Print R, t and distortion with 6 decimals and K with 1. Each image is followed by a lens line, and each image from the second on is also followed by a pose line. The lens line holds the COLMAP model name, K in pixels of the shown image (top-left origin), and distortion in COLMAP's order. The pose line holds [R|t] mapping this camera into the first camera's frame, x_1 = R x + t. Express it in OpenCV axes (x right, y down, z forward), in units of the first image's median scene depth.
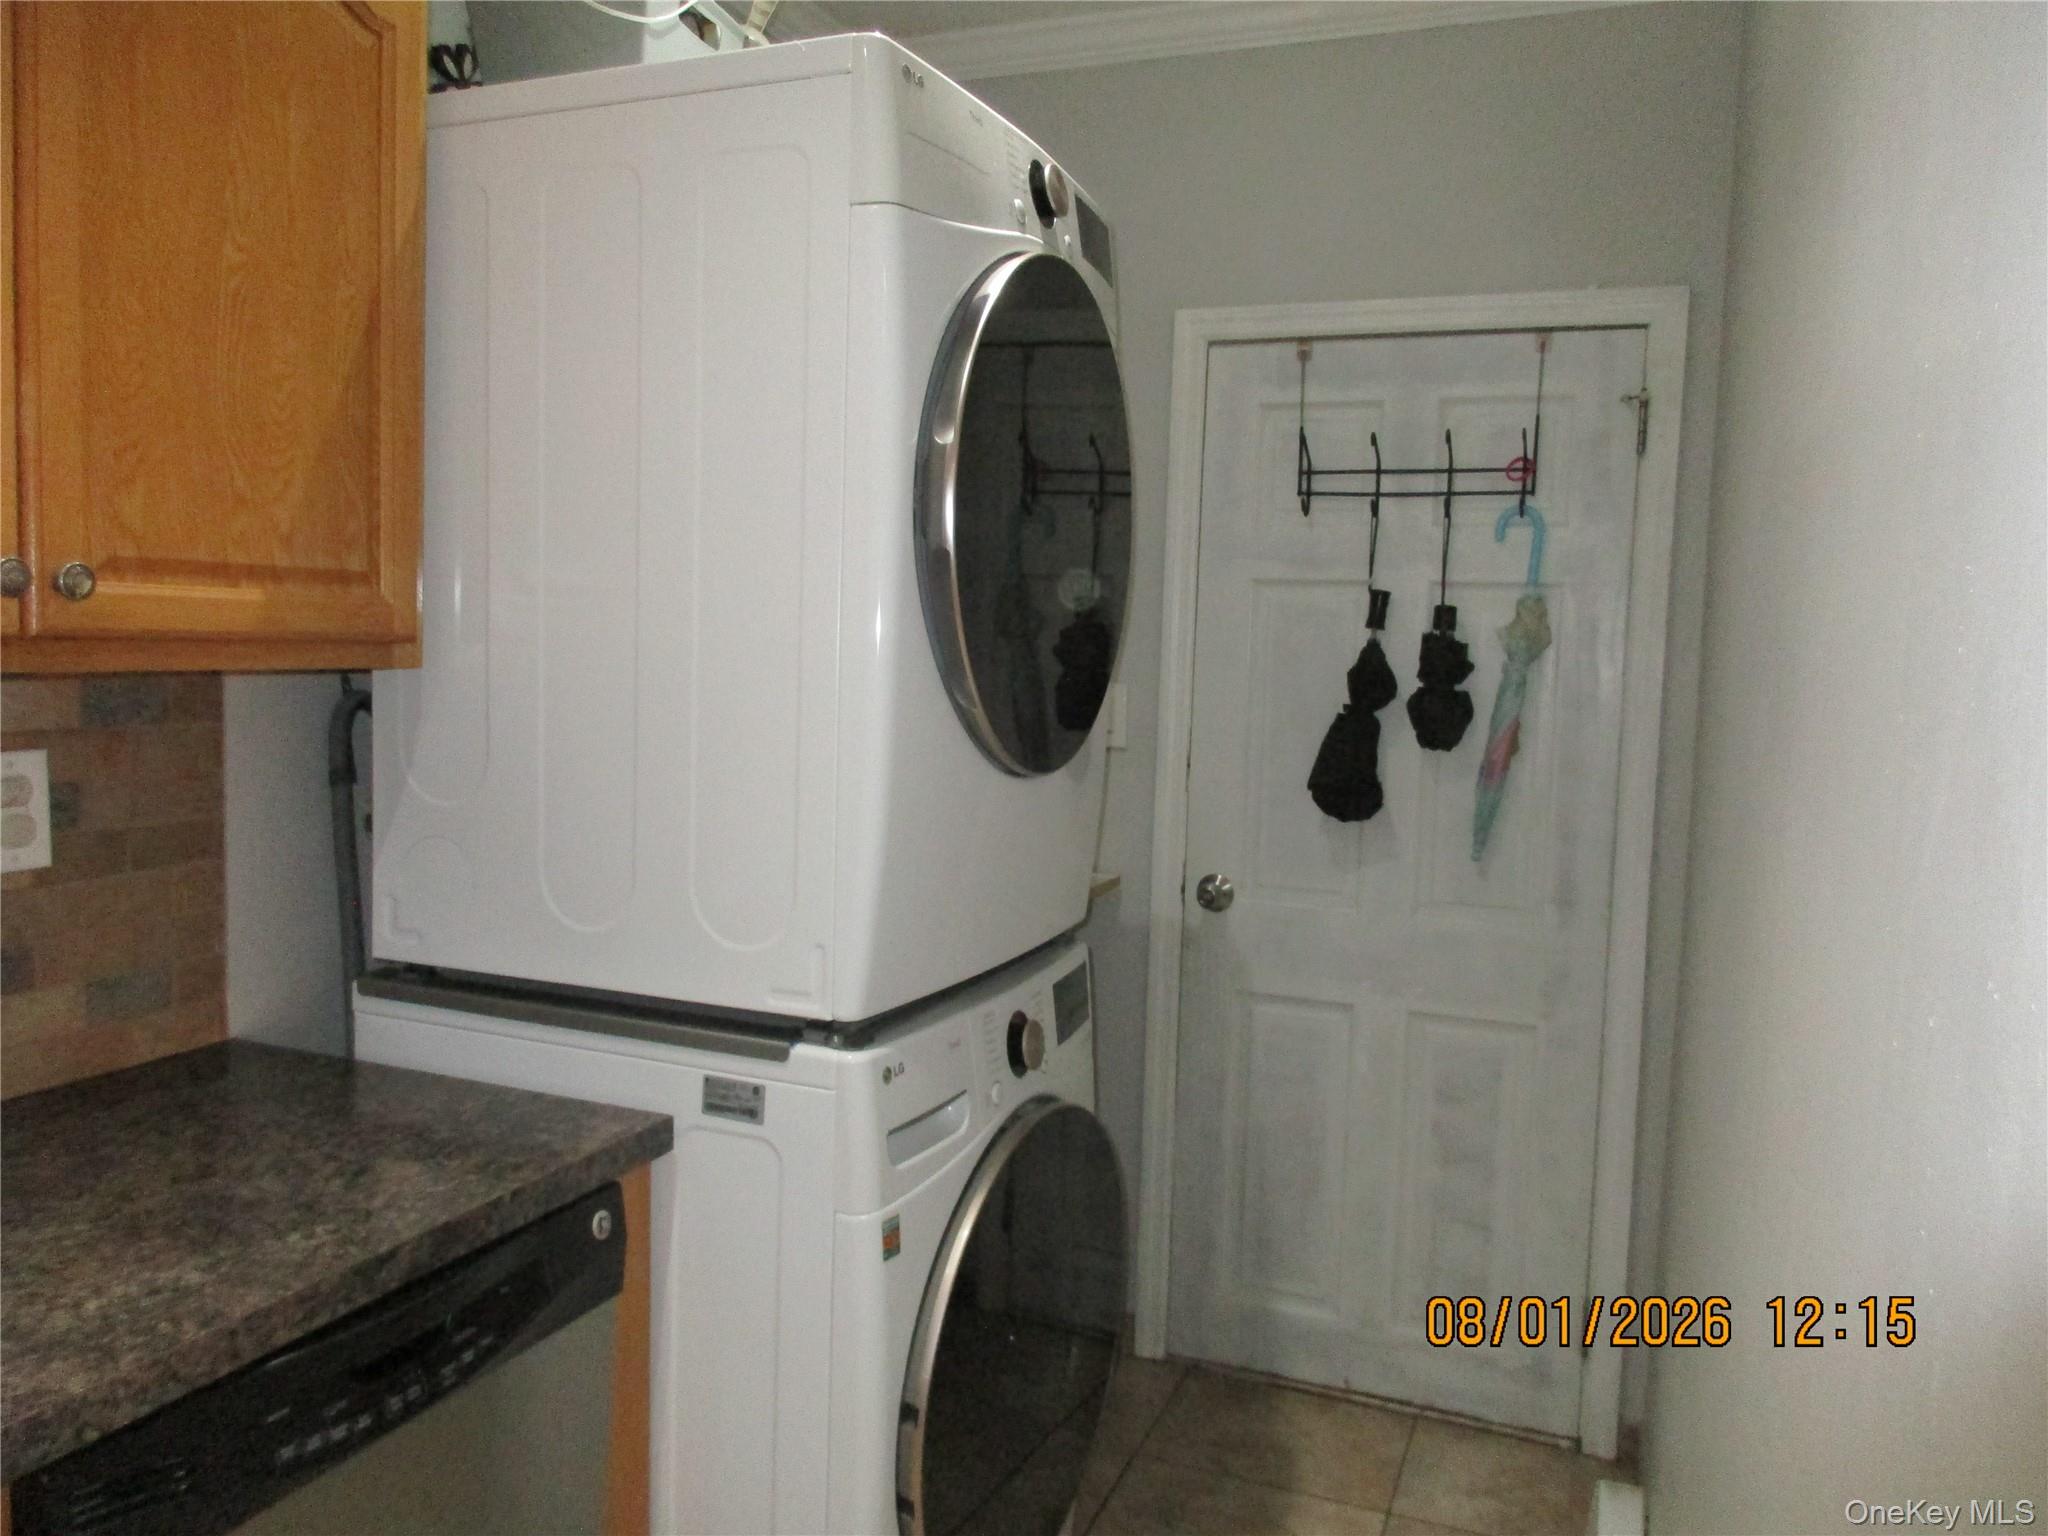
lens RADIAL K [[1516.7, 0, 1017.8], [0, 1516.7, 764.9], [0, 0, 1]] dist [-0.018633, 0.000854]
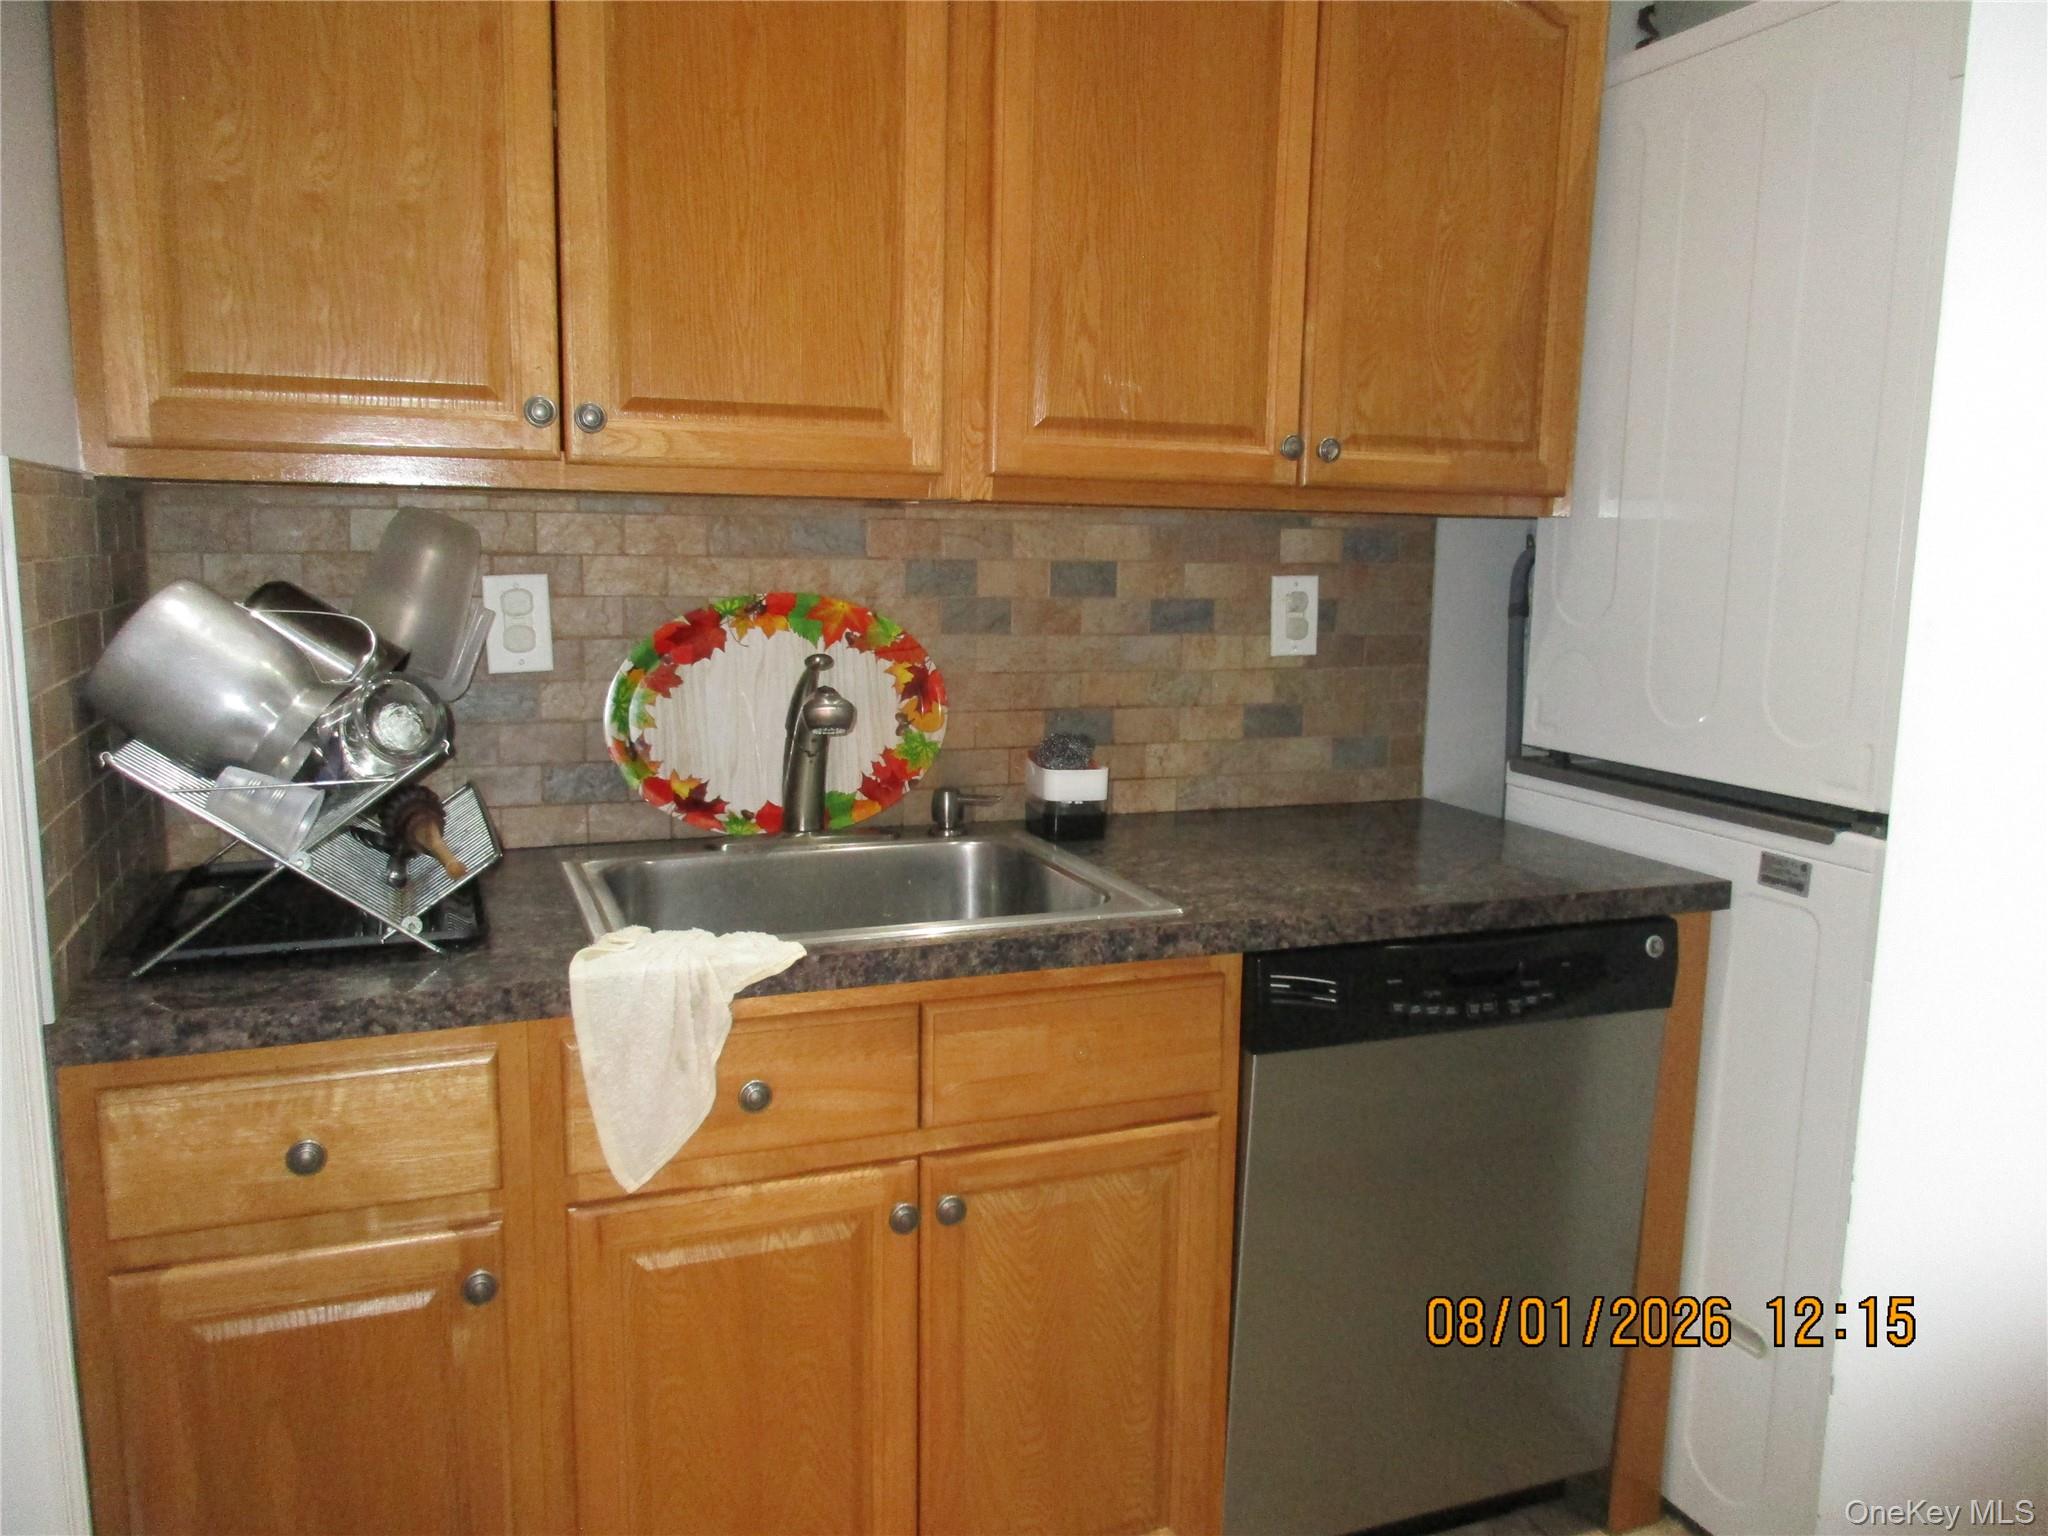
lens RADIAL K [[1516.7, 0, 1036.5], [0, 1516.7, 769.1], [0, 0, 1]] dist [-0.018633, 0.000854]
pose [[0.696153, 0.086667, -0.712643, 0.251899], [-0.054080, 0.996196, 0.068322, 0.095375], [0.715854, -0.009023, 0.698192, -0.254924]]
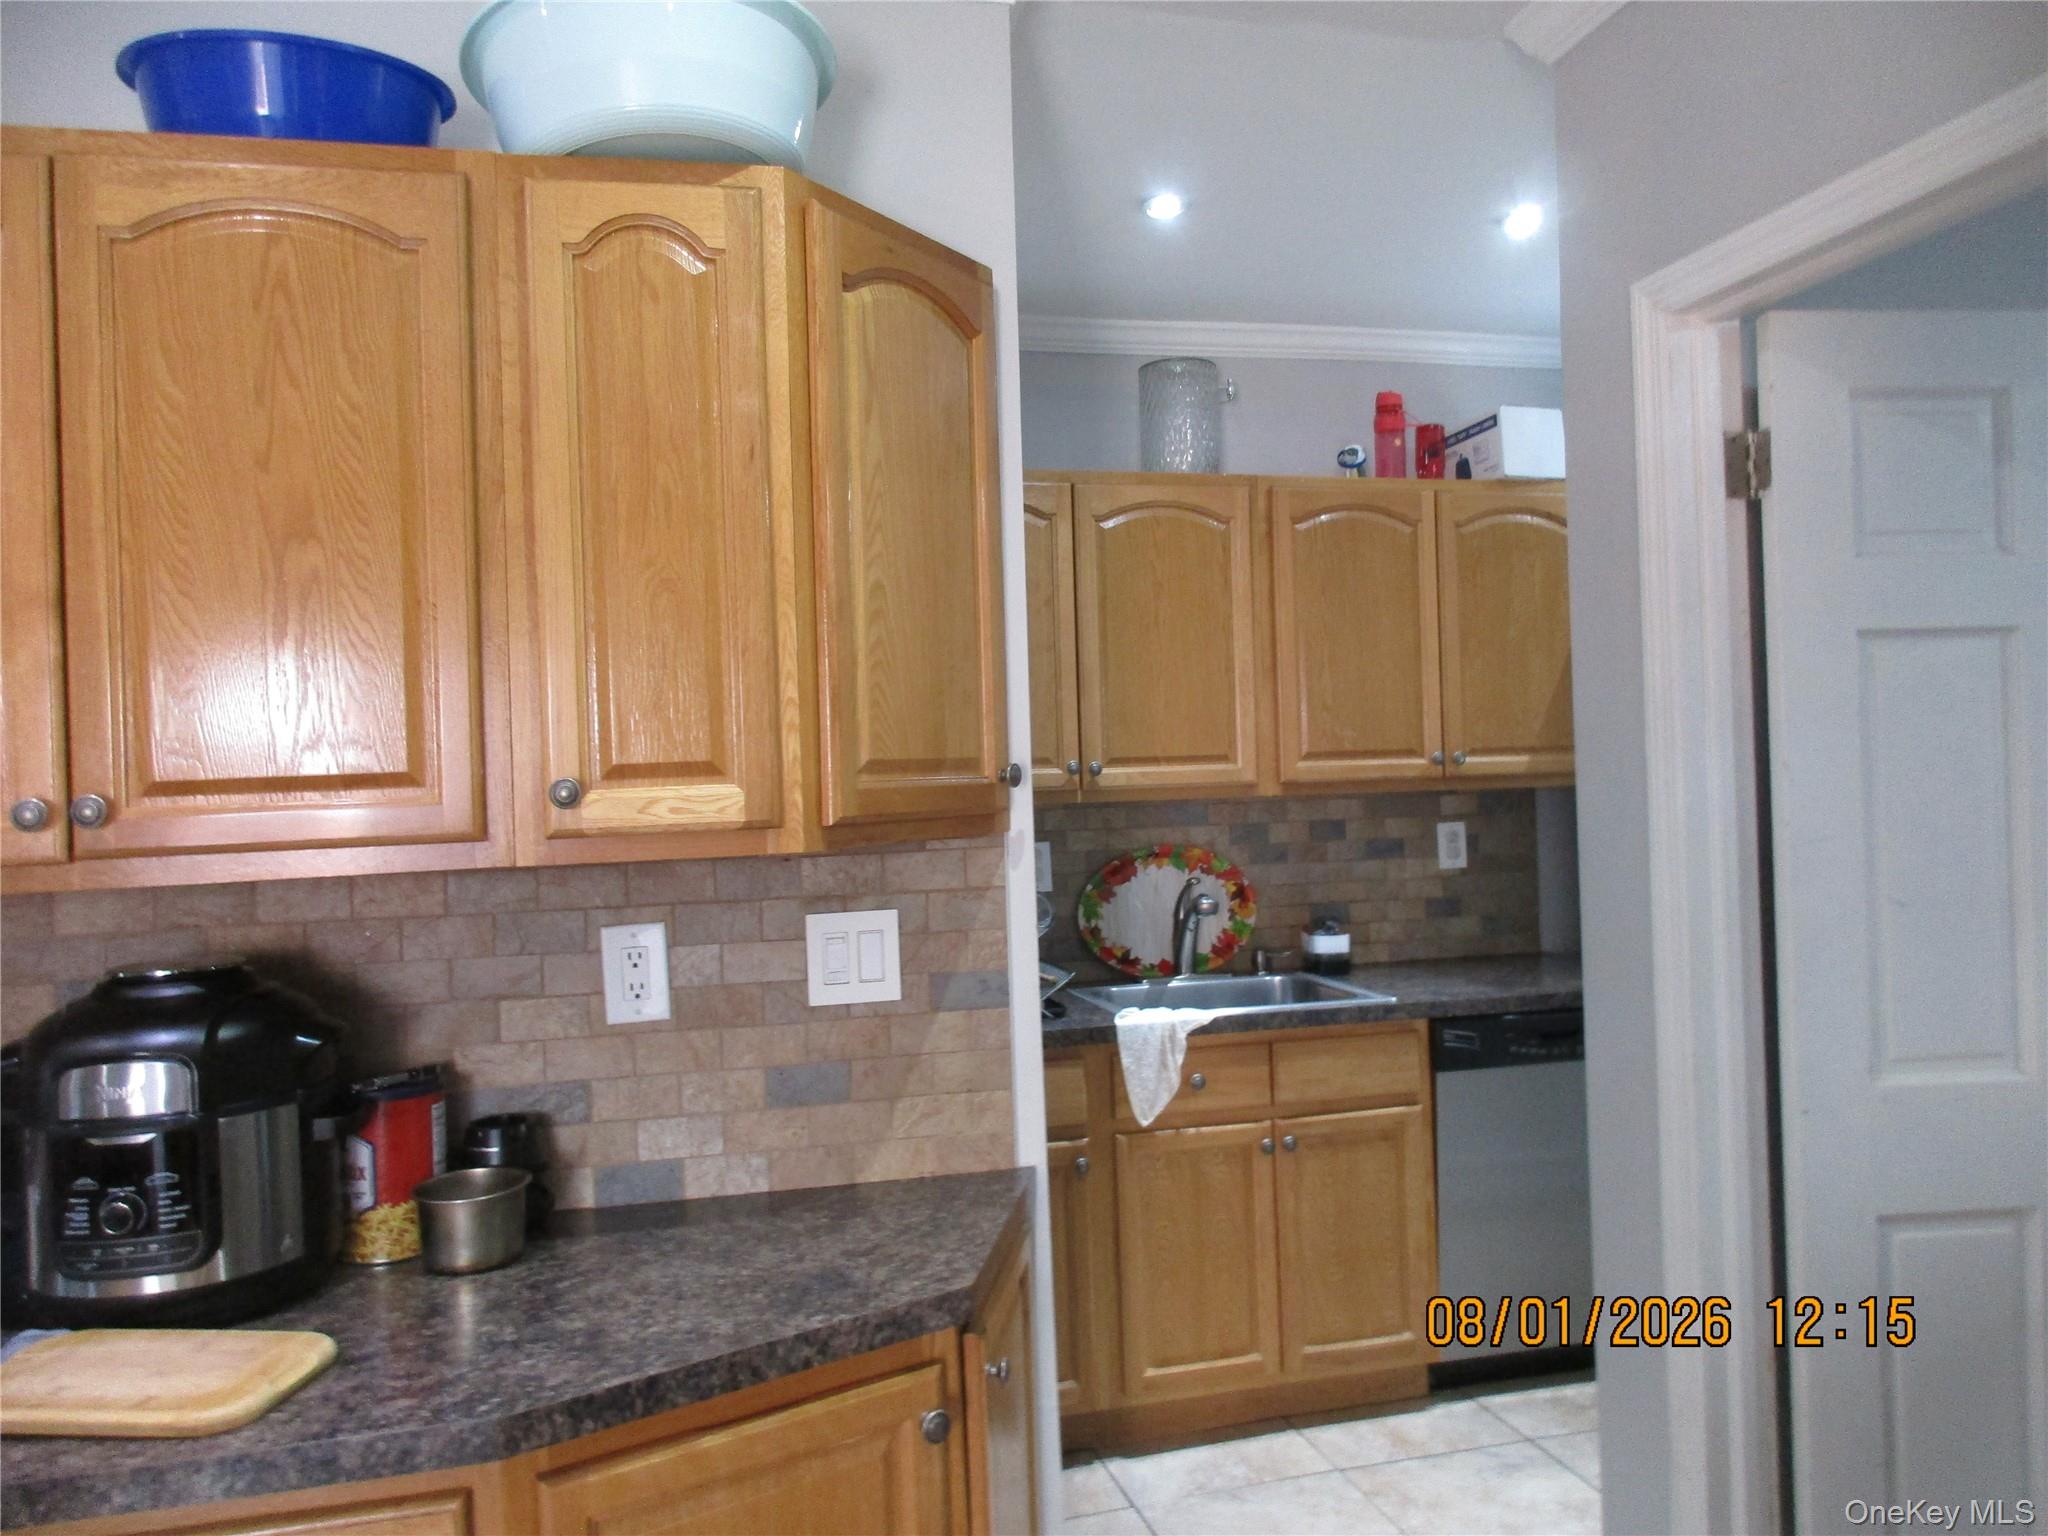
lens RADIAL K [[1516.7, 0, 1015.2], [0, 1516.7, 751.5], [0, 0, 1]] dist [-0.018633, 0.000854]
pose [[0.586789, -0.060806, -0.807454, 1.023110], [-0.016269, 0.996090, -0.086834, 0.110408], [0.809576, 0.064090, 0.583505, -1.163998]]
